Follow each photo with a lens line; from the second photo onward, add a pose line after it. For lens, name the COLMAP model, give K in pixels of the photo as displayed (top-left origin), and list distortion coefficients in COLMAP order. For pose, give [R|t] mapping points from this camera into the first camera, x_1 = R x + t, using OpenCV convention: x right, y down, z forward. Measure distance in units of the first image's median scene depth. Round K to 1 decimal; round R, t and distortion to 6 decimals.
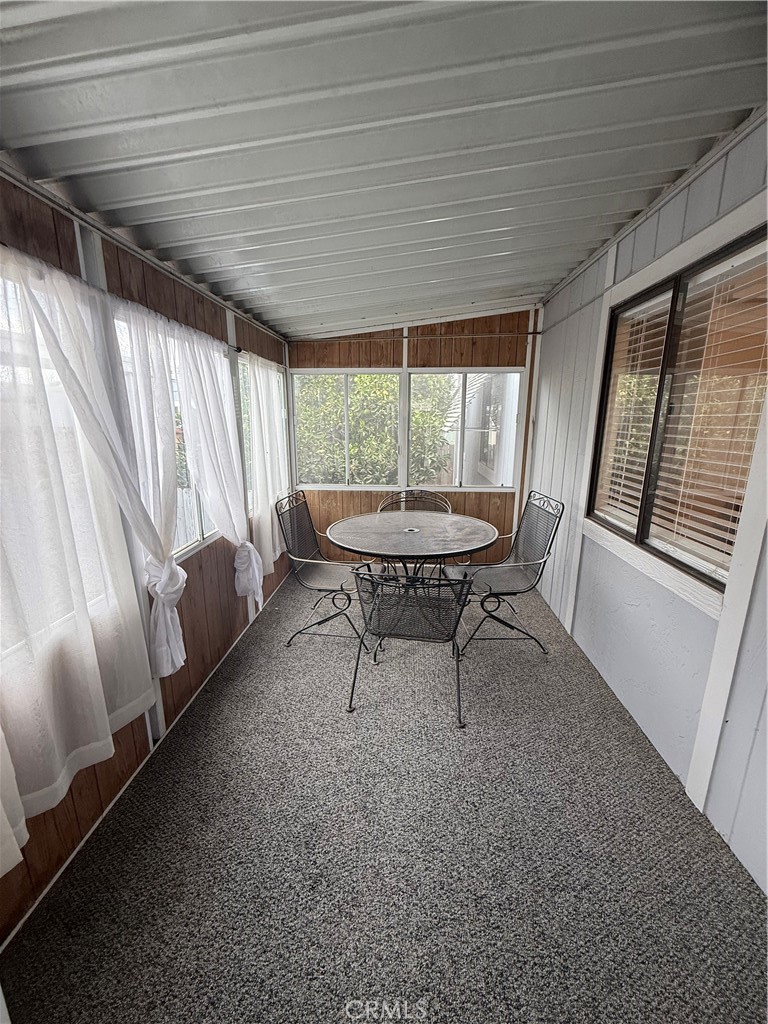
lens RADIAL K [[411.5, 0, 384.0], [0, 411.5, 512.0], [0, 0, 1]] dist [0.000066, -0.000002]
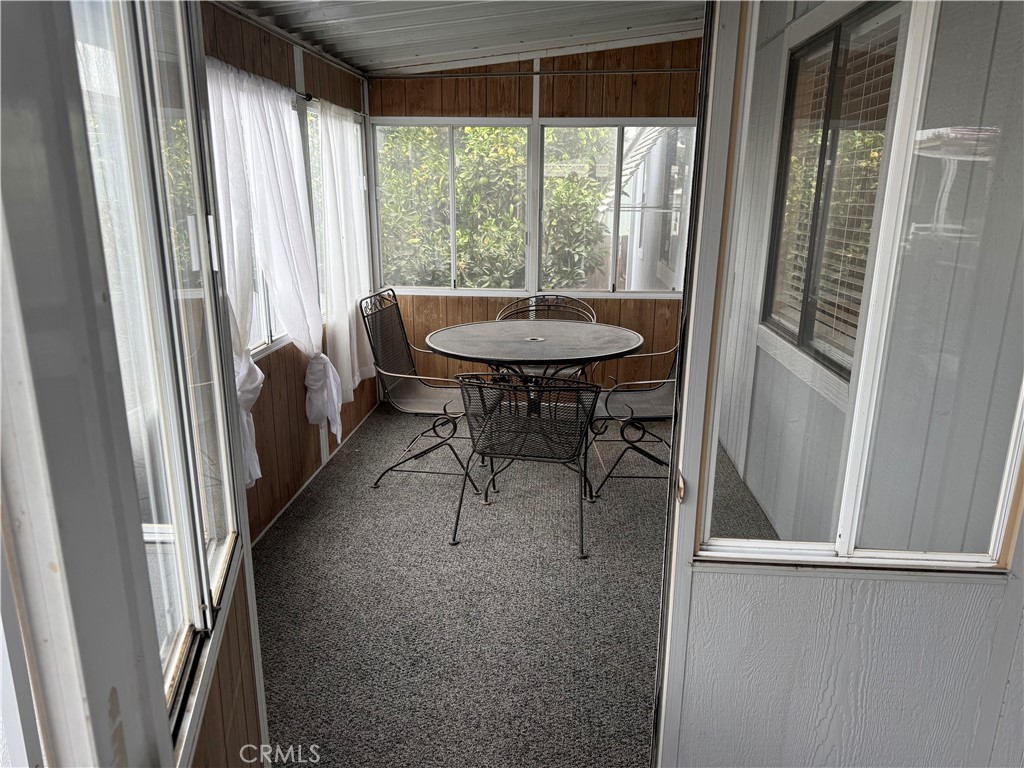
lens RADIAL K [[725.3, 0, 520.9], [0, 725.3, 392.4], [0, 0, 1]] dist [0.106614, -0.206758]
pose [[0.999973, 0.007385, -0.000103, 0.035032], [-0.007372, 0.998913, 0.046026, 0.068973], [0.000443, -0.046024, 0.998940, -0.314705]]
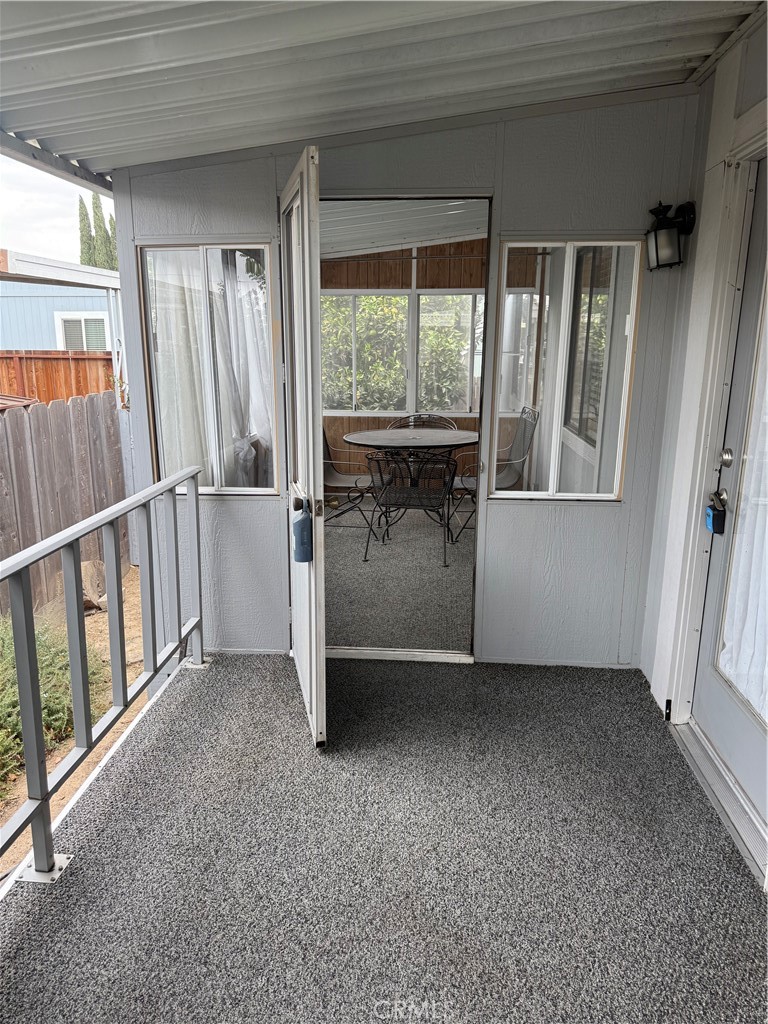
lens RADIAL K [[716.1, 0, 380.5], [0, 716.1, 517.7], [0, 0, 1]] dist [0.102042, -0.140449]
pose [[0.999799, 0.004955, -0.019441, 0.008778], [-0.004568, 0.999791, 0.019904, 0.195481], [0.019535, -0.019811, 0.999613, -0.887848]]
